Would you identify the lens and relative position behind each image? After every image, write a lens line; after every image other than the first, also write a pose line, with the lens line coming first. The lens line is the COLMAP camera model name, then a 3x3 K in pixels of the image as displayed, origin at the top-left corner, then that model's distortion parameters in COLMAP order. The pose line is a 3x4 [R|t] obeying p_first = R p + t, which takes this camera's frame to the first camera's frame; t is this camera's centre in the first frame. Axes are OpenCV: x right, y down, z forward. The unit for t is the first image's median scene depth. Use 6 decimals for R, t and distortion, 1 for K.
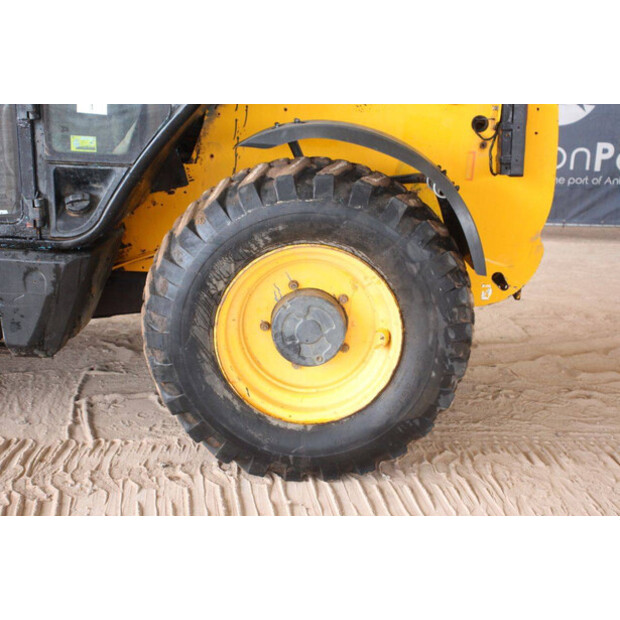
lens RADIAL K [[1023.0, 0, 310.0], [0, 1023.0, 310.0], [0, 0, 1]] dist [0.149573, 0.043395]
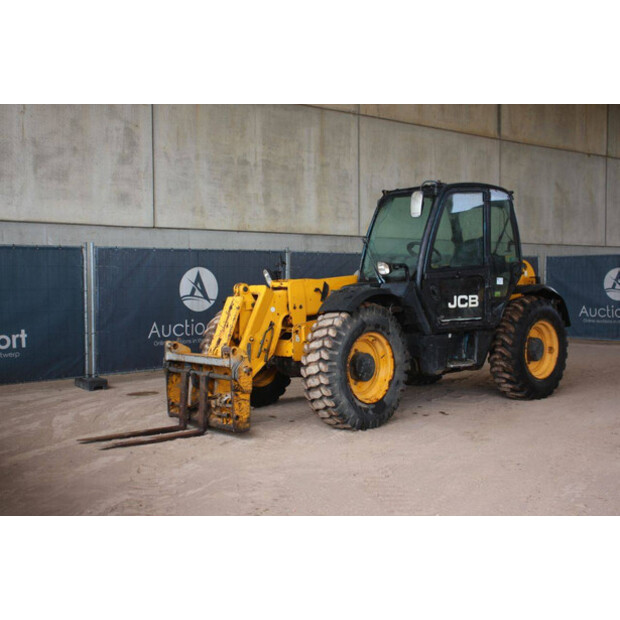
lens RADIAL K [[774.2, 0, 310.0], [0, 774.2, 310.0], [0, 0, 1]] dist [0.019534, 0.044733]
pose [[0.753987, -0.059496, 0.654189, -2.071736], [0.197156, 0.970472, -0.138971, 0.096052], [-0.626604, 0.233760, 0.743454, -0.362917]]
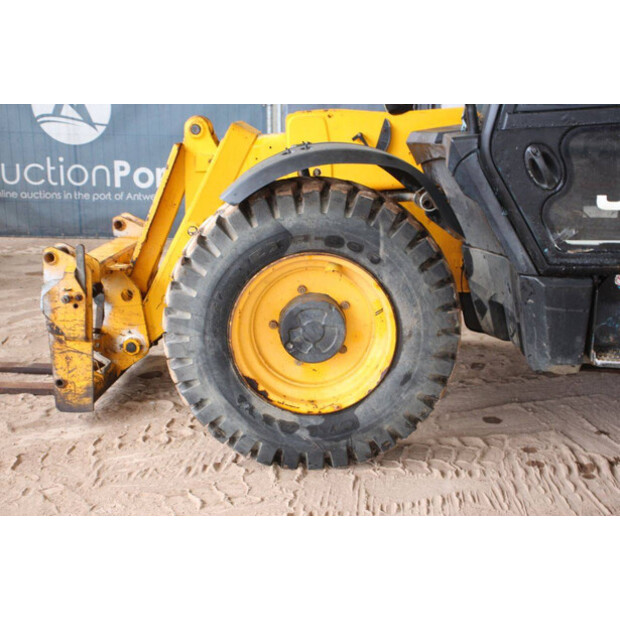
lens RADIAL K [[1023.0, 0, 310.0], [0, 1023.0, 310.0], [0, 0, 1]] dist [0.149573, 0.043395]
pose [[0.998195, -0.007737, -0.059553, -0.643322], [0.006409, 0.999727, -0.022454, -0.004755], [0.059711, 0.022031, 0.997973, -0.091067]]
